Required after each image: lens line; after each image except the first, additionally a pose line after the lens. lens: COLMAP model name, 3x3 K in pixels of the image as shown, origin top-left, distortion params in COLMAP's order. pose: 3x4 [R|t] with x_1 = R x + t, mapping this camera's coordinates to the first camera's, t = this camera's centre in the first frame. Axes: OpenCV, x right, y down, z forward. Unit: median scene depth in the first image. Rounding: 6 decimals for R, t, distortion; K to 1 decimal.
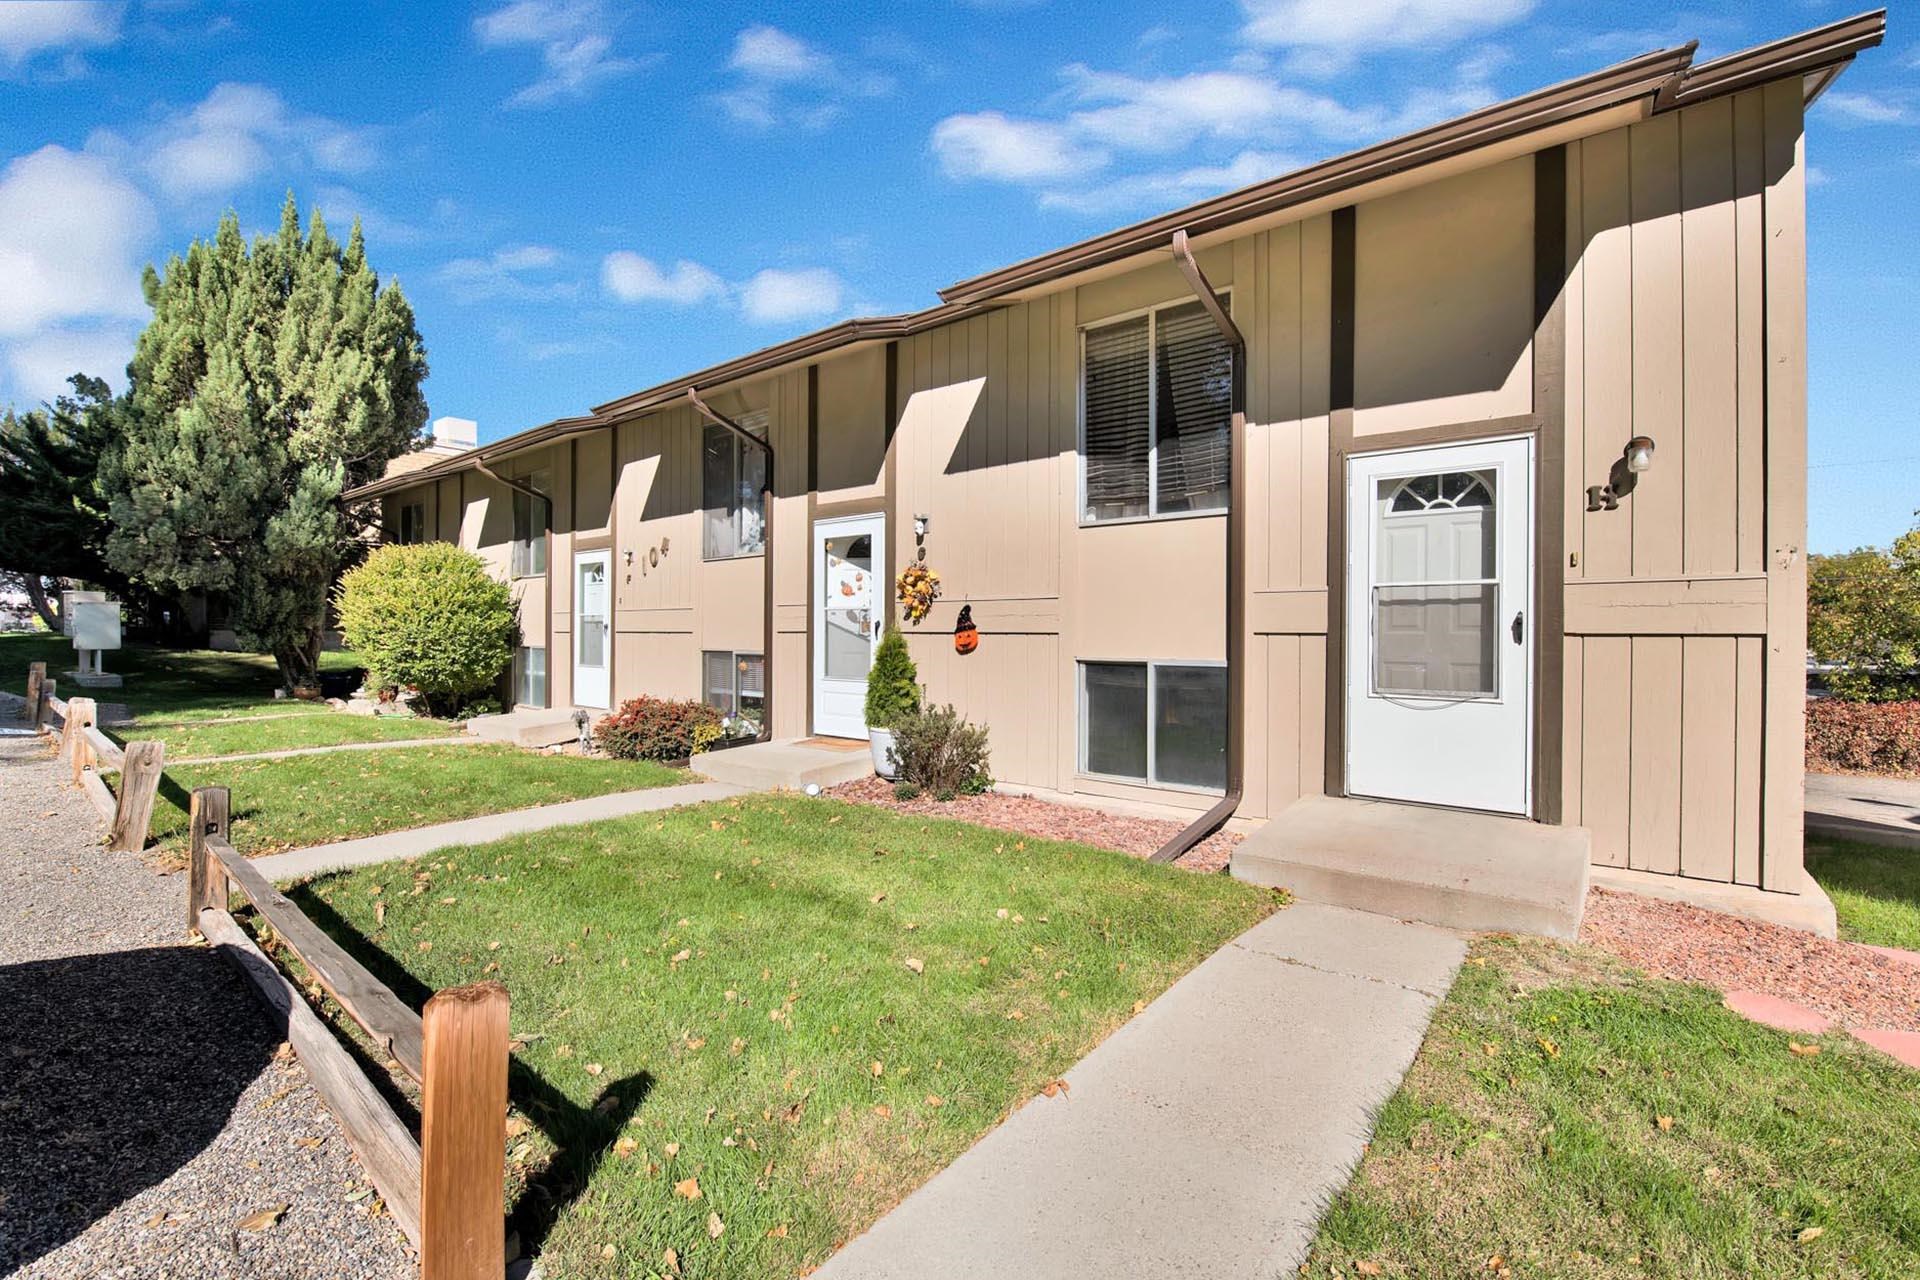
lens RADIAL K [[708.3, 0, 960.2], [0, 708.3, 628.2], [0, 0, 1]] dist [-0.011806, -0.000010]
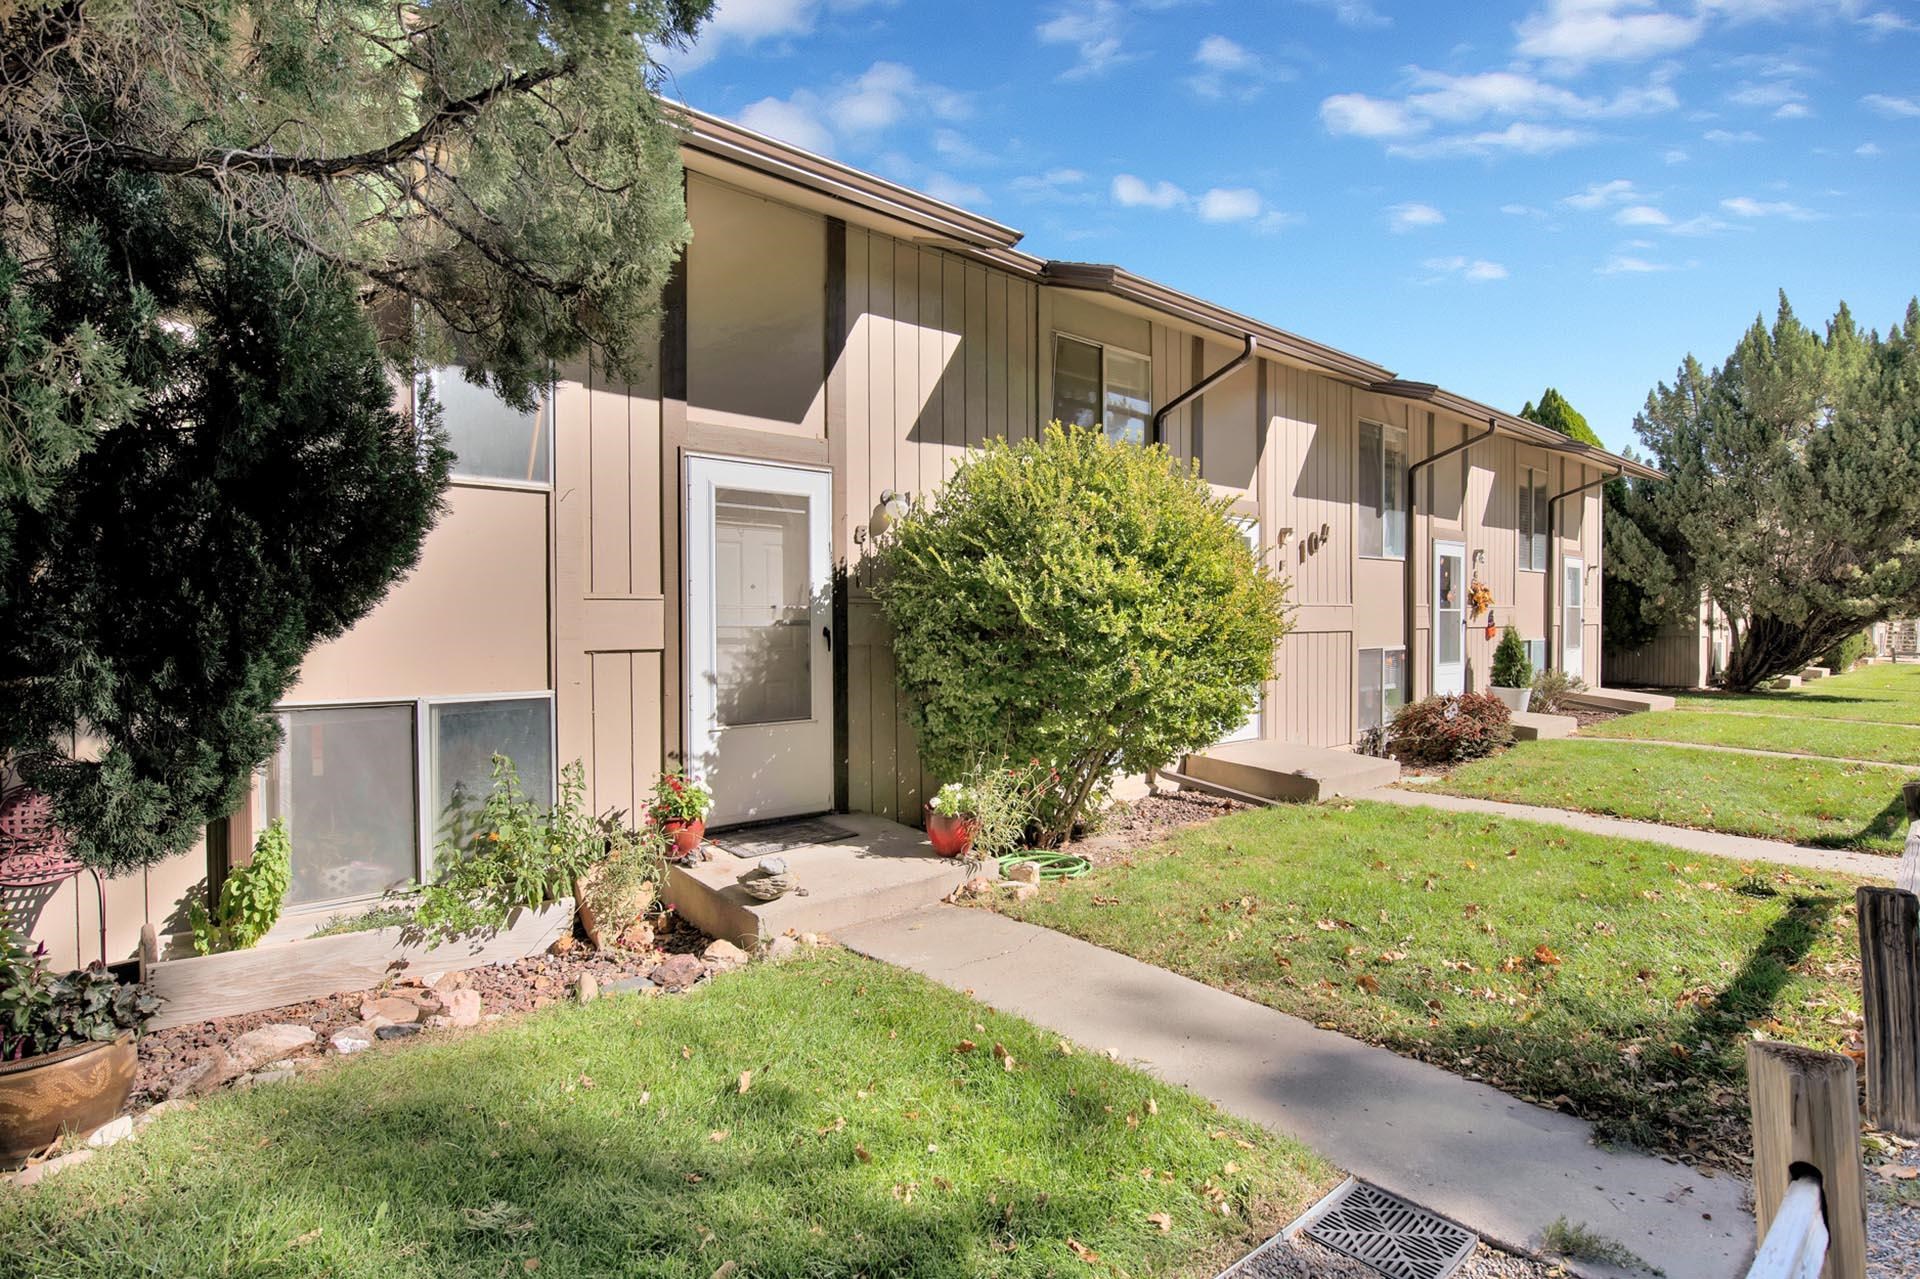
lens RADIAL K [[914.7, 0, 960.9], [0, 914.7, 637.4], [0, 0, 1]] dist [0.001994, 0.000033]
pose [[0.267030, -0.005610, 0.963672, -0.911371], [0.022058, 0.999757, -0.000292, 0.000415], [-0.963436, 0.021335, 0.267088, 0.641638]]
